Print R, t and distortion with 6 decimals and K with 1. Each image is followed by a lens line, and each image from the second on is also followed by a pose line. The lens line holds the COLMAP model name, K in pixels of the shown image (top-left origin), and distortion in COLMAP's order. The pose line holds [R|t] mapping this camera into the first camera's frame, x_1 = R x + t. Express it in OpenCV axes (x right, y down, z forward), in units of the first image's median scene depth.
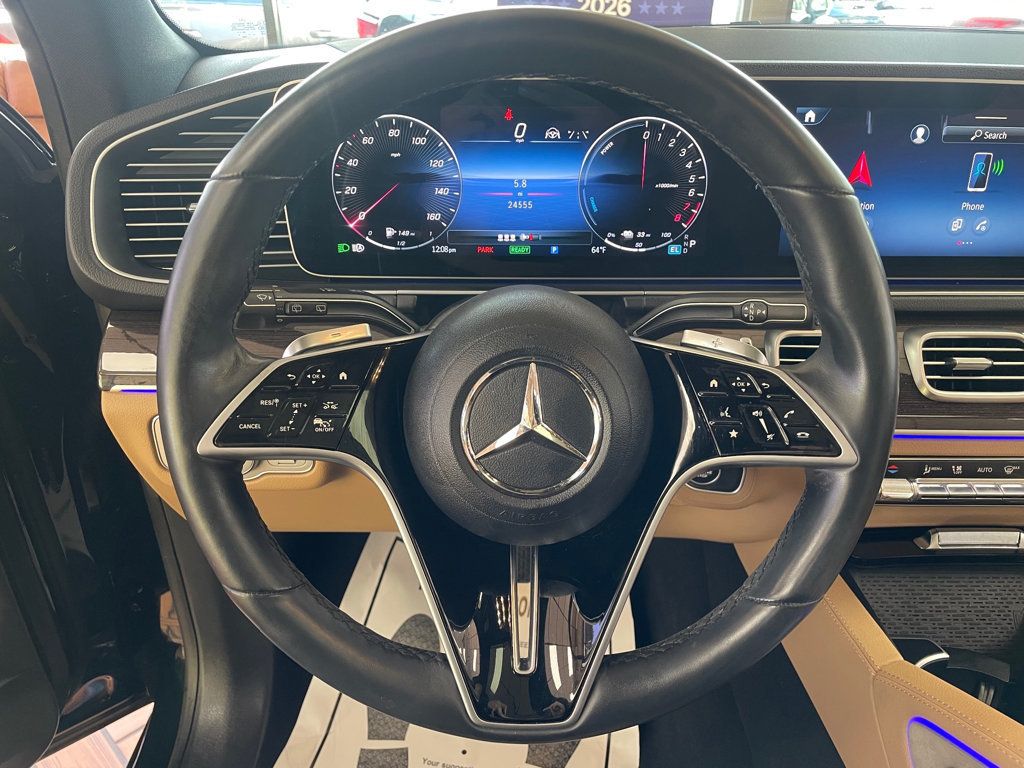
lens RADIAL K [[785.8, 0, 520.6], [0, 785.8, 409.4], [0, 0, 1]] dist [0.063797, -0.101141]
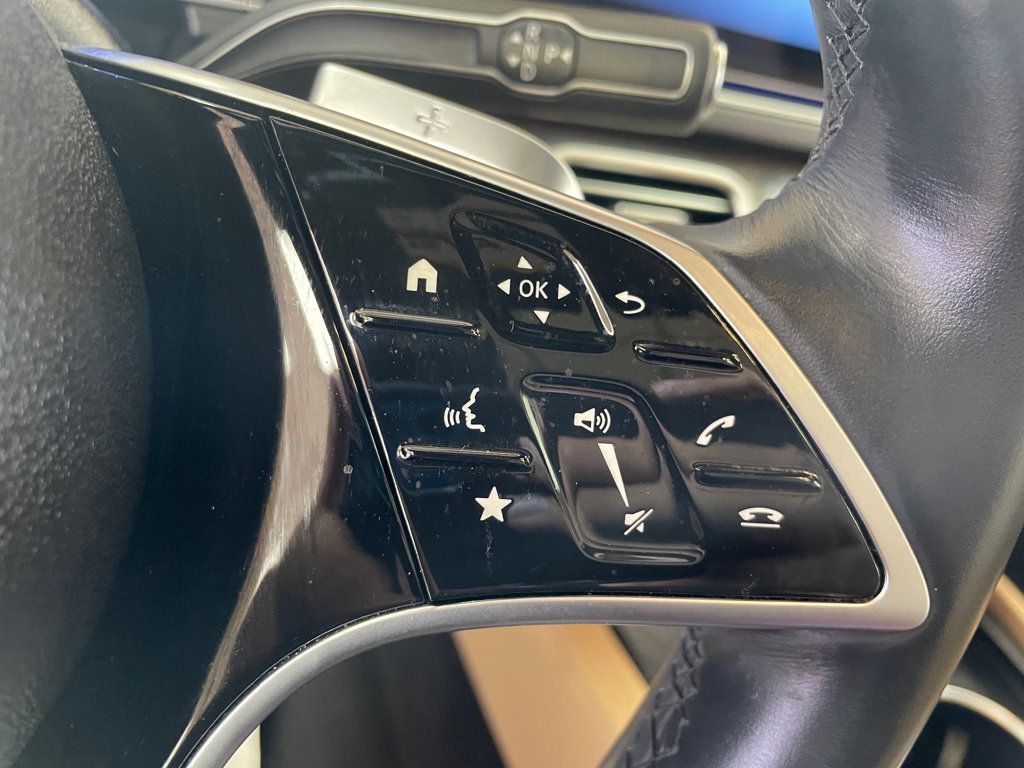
lens RADIAL K [[785.8, 0, 515.3], [0, 785.8, 381.6], [0, 0, 1]] dist [0.063797, -0.101141]
pose [[0.922186, 0.014911, 0.386458, 0.183806], [-0.076583, 0.986510, 0.144682, -0.038094], [-0.379088, -0.163020, 0.910888, 0.783246]]
